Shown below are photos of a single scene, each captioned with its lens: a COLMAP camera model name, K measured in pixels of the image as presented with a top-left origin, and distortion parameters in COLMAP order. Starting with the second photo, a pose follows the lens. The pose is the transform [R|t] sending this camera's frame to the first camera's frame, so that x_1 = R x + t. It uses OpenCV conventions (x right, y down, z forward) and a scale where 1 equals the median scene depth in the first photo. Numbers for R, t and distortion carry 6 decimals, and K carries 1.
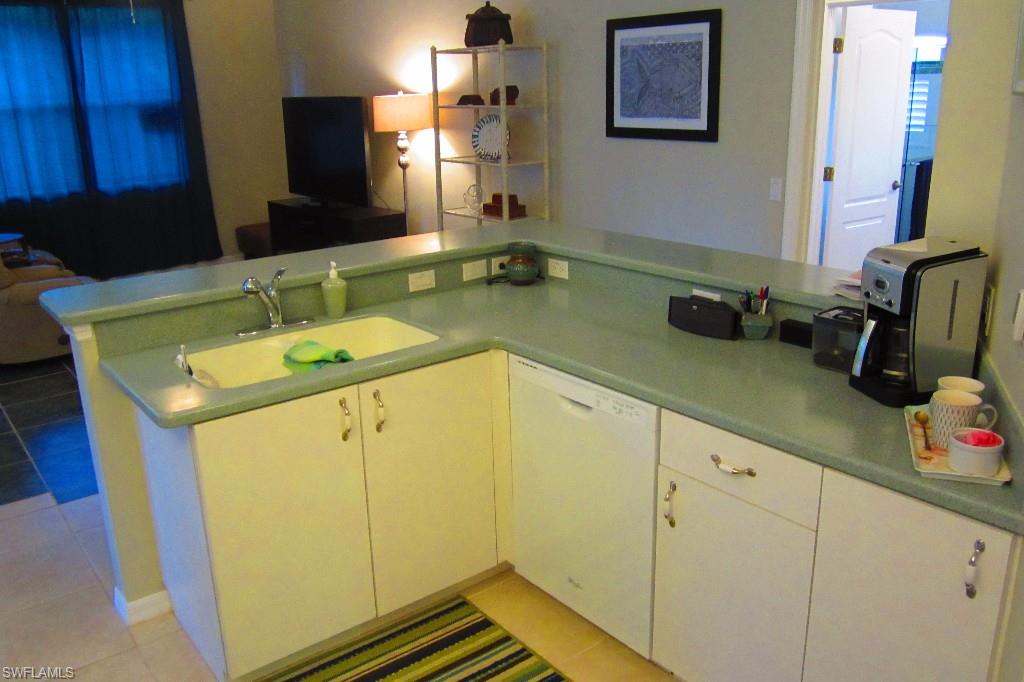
lens RADIAL K [[843.1, 0, 512.0], [0, 843.1, 341.0], [0, 0, 1]] dist [-0.066935, 0.099418]
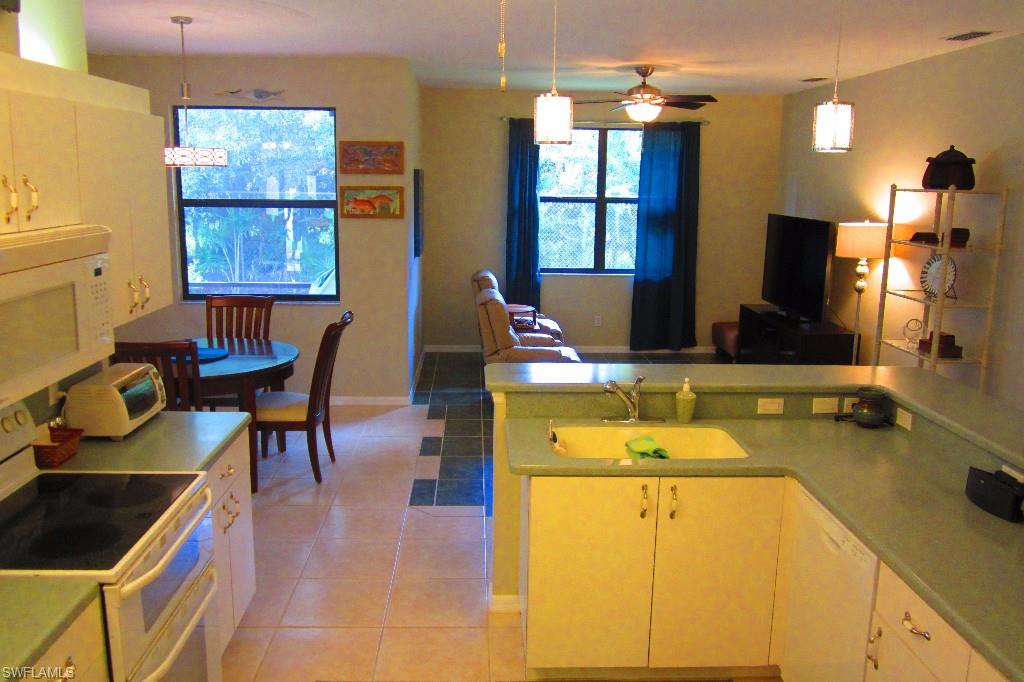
lens RADIAL K [[843.1, 0, 512.0], [0, 843.1, 341.0], [0, 0, 1]] dist [-0.066935, 0.099418]
pose [[0.810752, 0.146639, -0.566726, 0.251533], [-0.204114, 0.978174, -0.038903, -0.042607], [0.548652, 0.147218, 0.822987, -0.160364]]
